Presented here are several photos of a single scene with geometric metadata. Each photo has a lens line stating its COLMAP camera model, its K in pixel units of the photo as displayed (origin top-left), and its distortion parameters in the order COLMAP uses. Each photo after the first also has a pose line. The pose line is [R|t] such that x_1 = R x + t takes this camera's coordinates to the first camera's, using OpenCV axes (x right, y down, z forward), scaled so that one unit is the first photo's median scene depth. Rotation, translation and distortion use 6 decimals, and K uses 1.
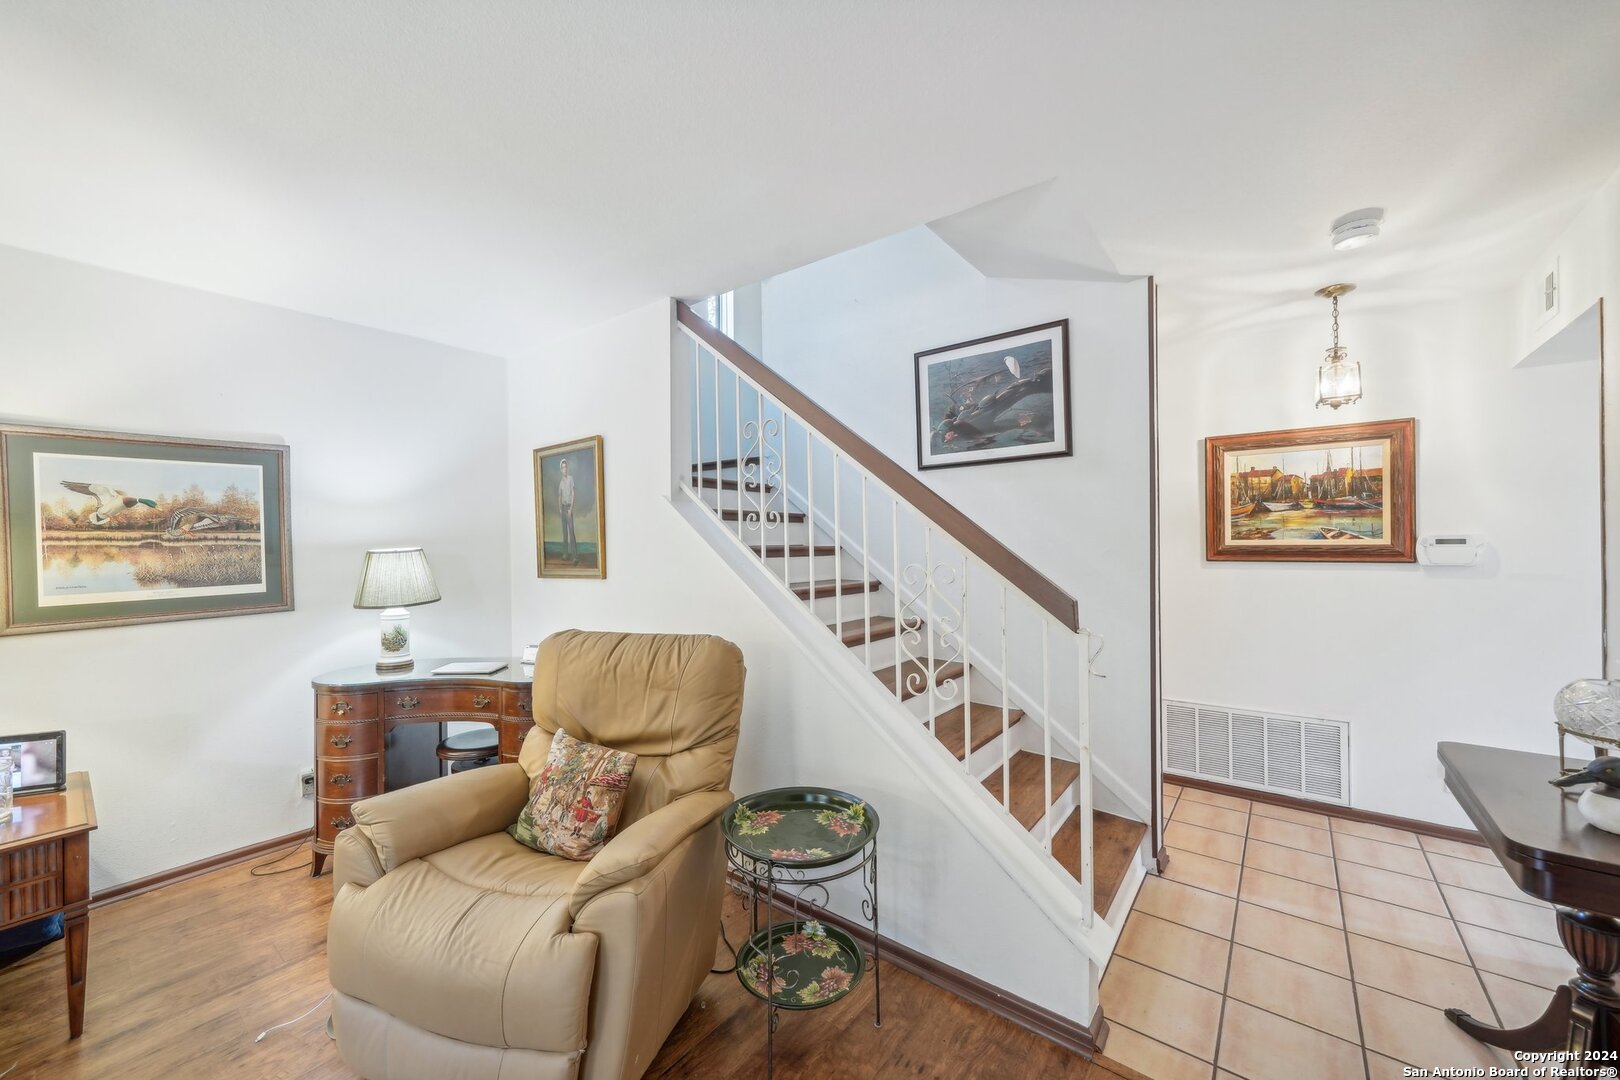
lens RADIAL K [[614.0, 0, 810.0], [0, 614.0, 539.8], [0, 0, 1]] dist [-0.009288, 0.000198]
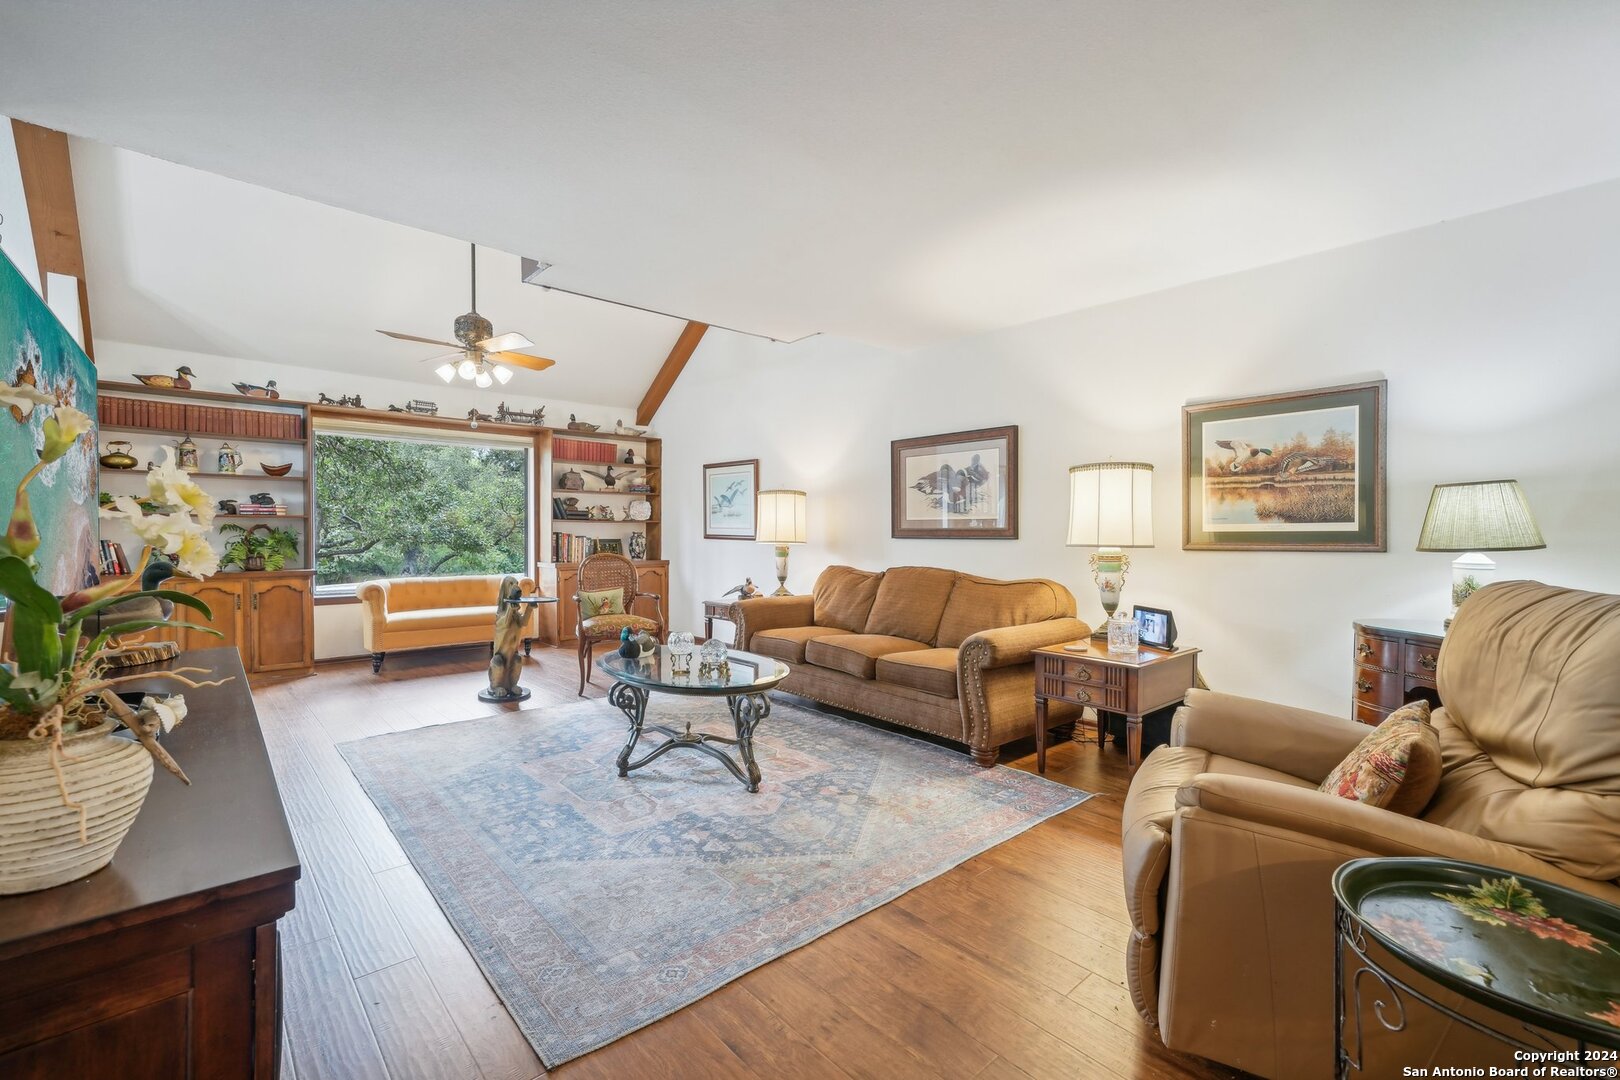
lens RADIAL K [[702.6, 0, 809.7], [0, 702.6, 539.9], [0, 0, 1]] dist [0.013432, 0.000163]
pose [[-0.180629, 0.027704, -0.983161, 0.424092], [-0.004181, 0.999573, 0.028934, 0.070948], [0.983542, 0.009337, -0.180436, 0.322307]]
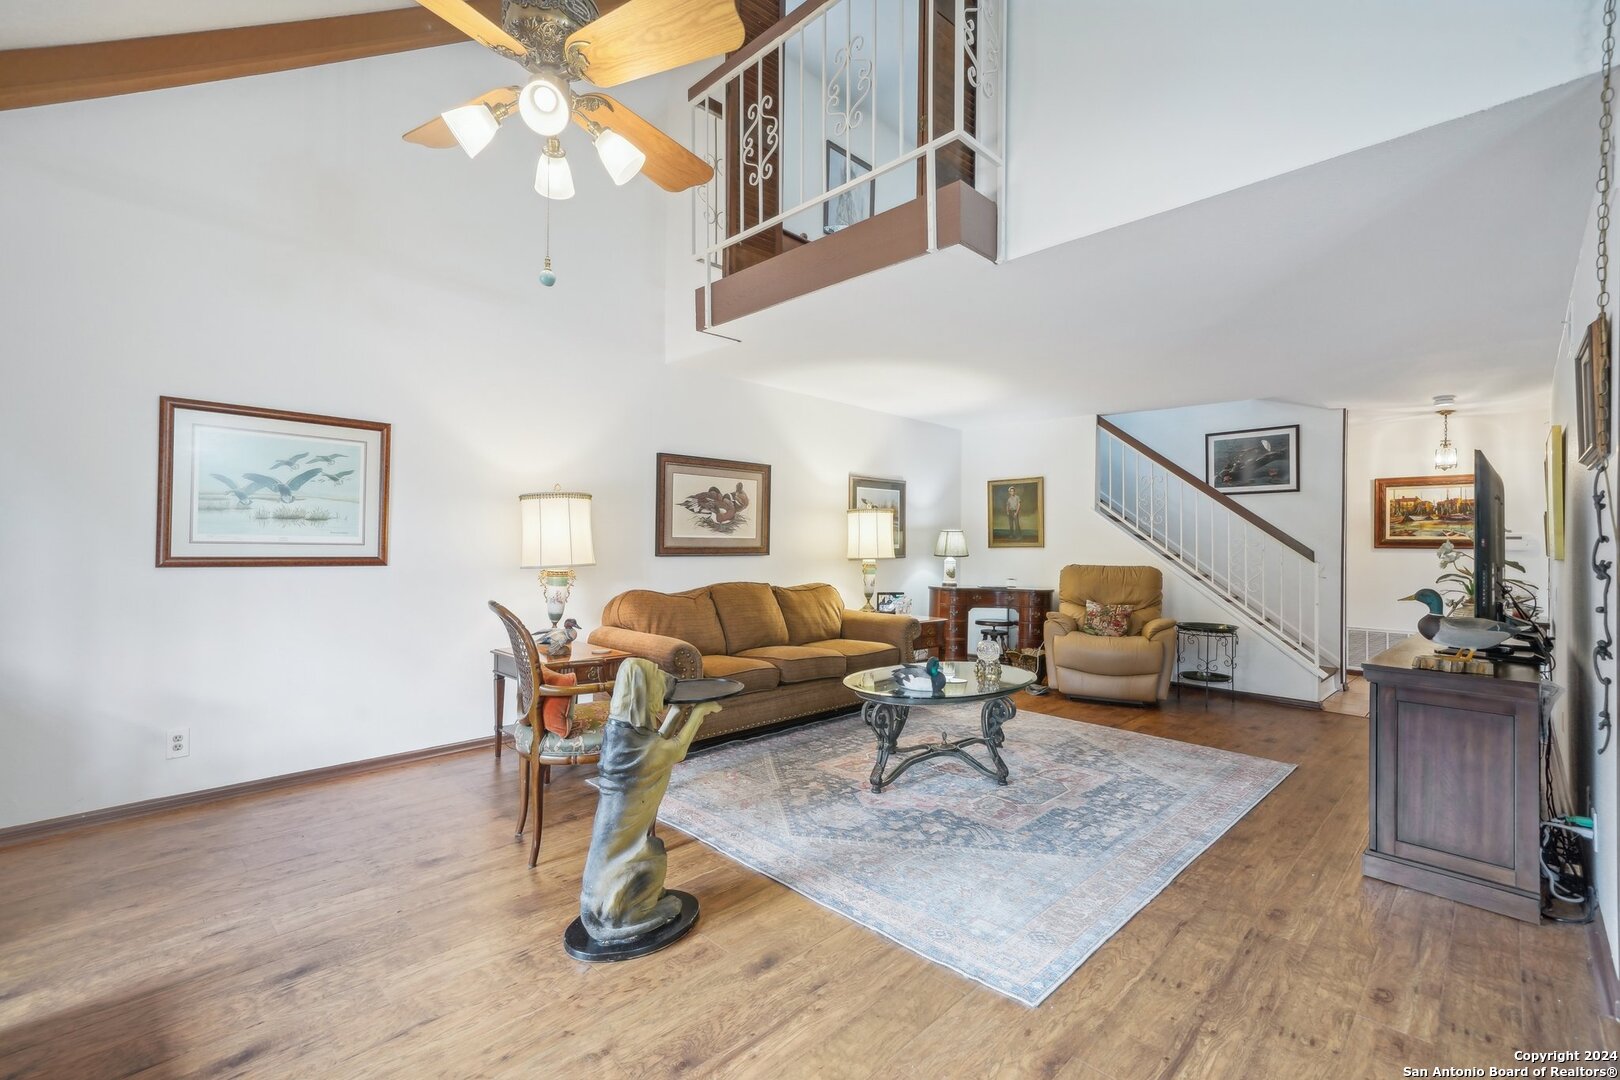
lens RADIAL K [[702.6, 0, 806.6], [0, 702.6, 541.2], [0, 0, 1]] dist [0.013432, 0.000163]
pose [[0.992188, 0.023048, -0.122603, -0.922017], [-0.024075, 0.999686, -0.006902, 0.085463], [0.122406, 0.009799, 0.992432, -1.558131]]
